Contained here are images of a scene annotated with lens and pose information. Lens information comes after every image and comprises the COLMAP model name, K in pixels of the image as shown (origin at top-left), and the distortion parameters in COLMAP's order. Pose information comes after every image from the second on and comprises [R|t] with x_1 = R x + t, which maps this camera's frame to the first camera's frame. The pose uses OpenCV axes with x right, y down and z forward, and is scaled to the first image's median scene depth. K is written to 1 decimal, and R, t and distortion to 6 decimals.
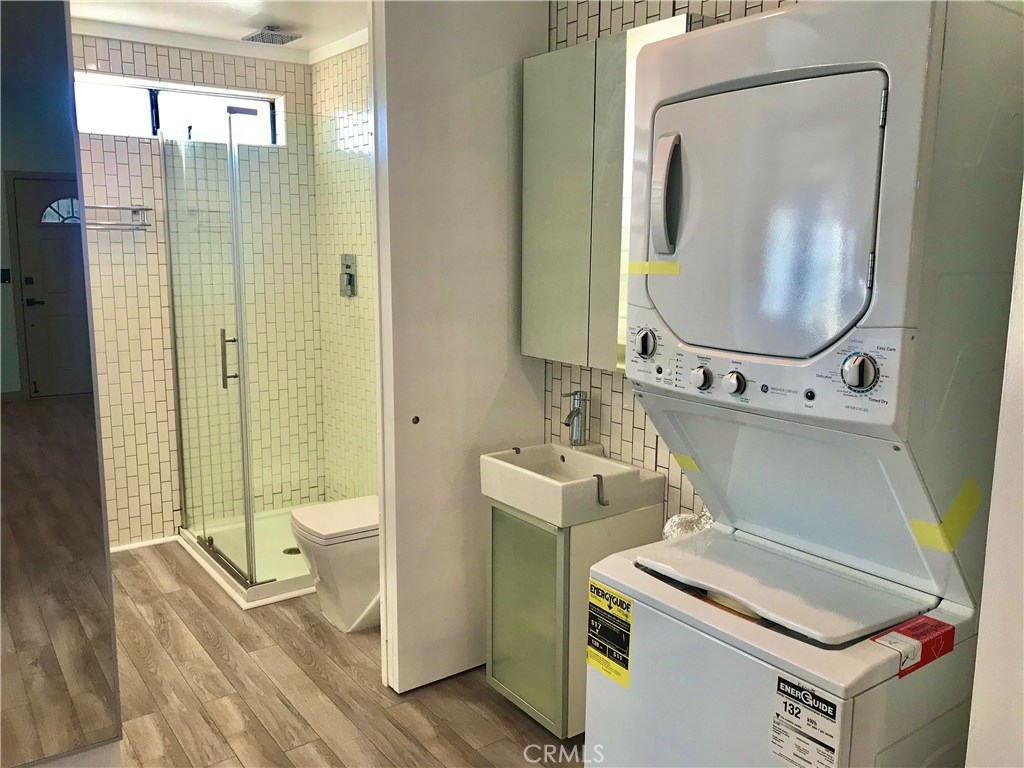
lens RADIAL K [[840.8, 0, 512.0], [0, 840.8, 384.0], [0, 0, 1]] dist [0.058311, -0.072390]
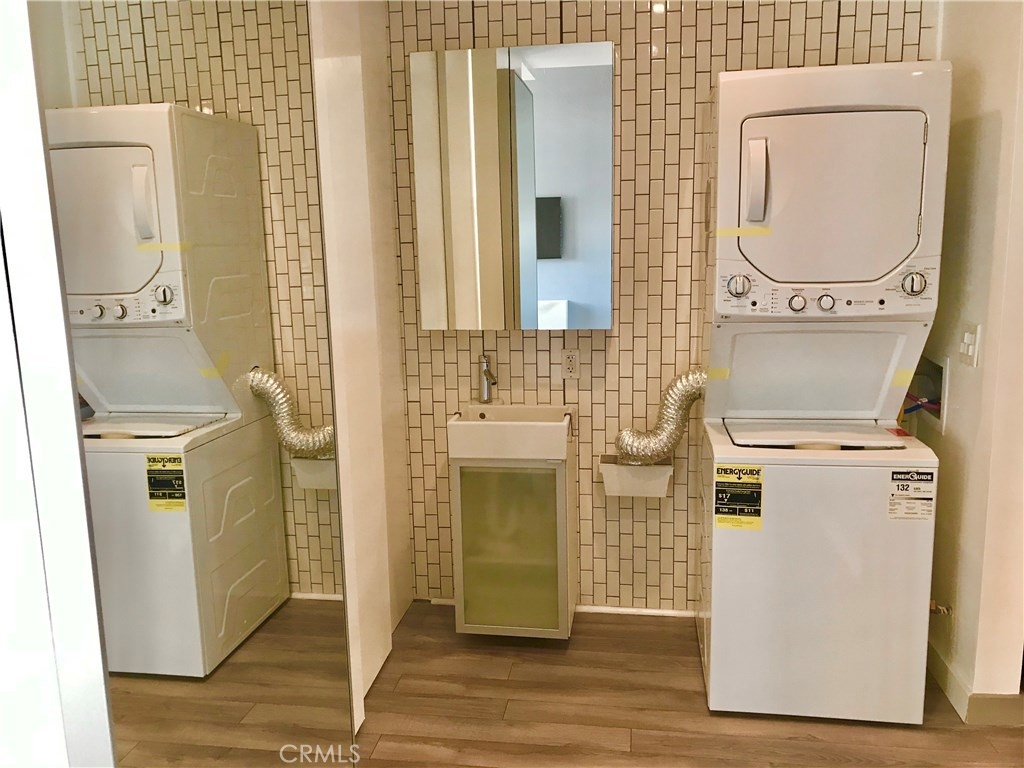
lens RADIAL K [[840.8, 0, 512.0], [0, 840.8, 384.0], [0, 0, 1]] dist [0.058311, -0.072390]
pose [[0.697965, -0.143580, 0.701591, -1.061826], [0.141392, 0.988039, 0.061541, -0.025961], [-0.702035, 0.056246, 0.709918, 0.261363]]
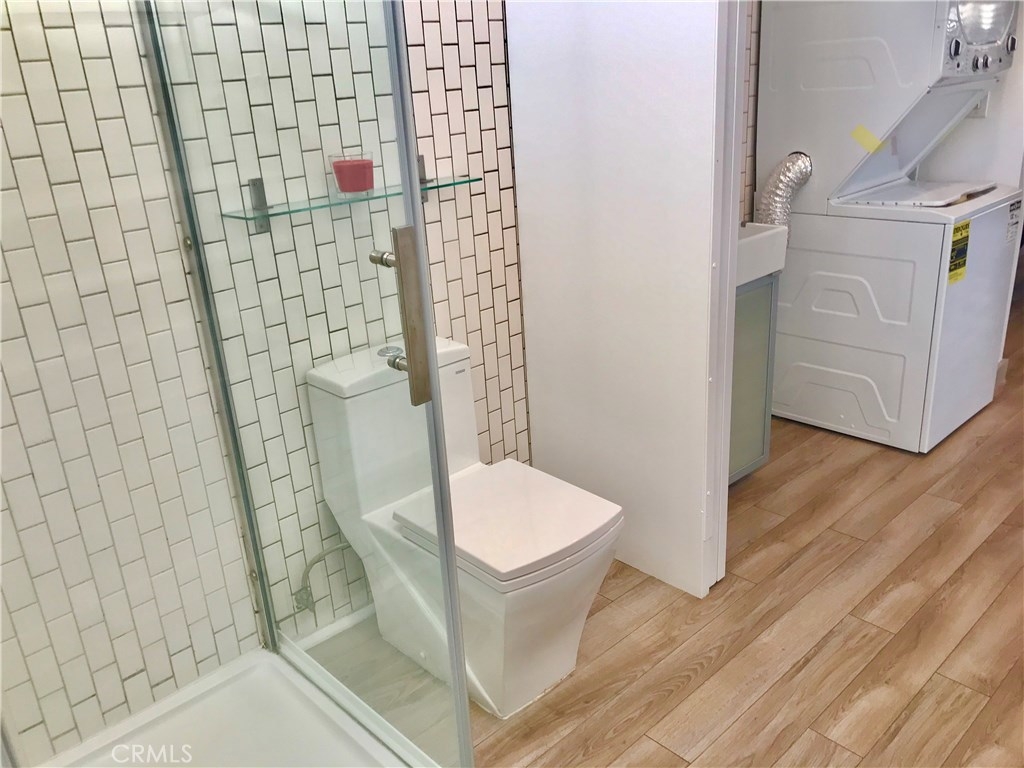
lens RADIAL K [[840.8, 0, 512.0], [0, 840.8, 384.0], [0, 0, 1]] dist [0.058311, -0.072390]
pose [[-0.132080, -0.348096, 0.928108, -1.230096], [0.219051, 0.902912, 0.369820, -0.220595], [-0.966732, 0.252149, -0.043006, 1.841687]]
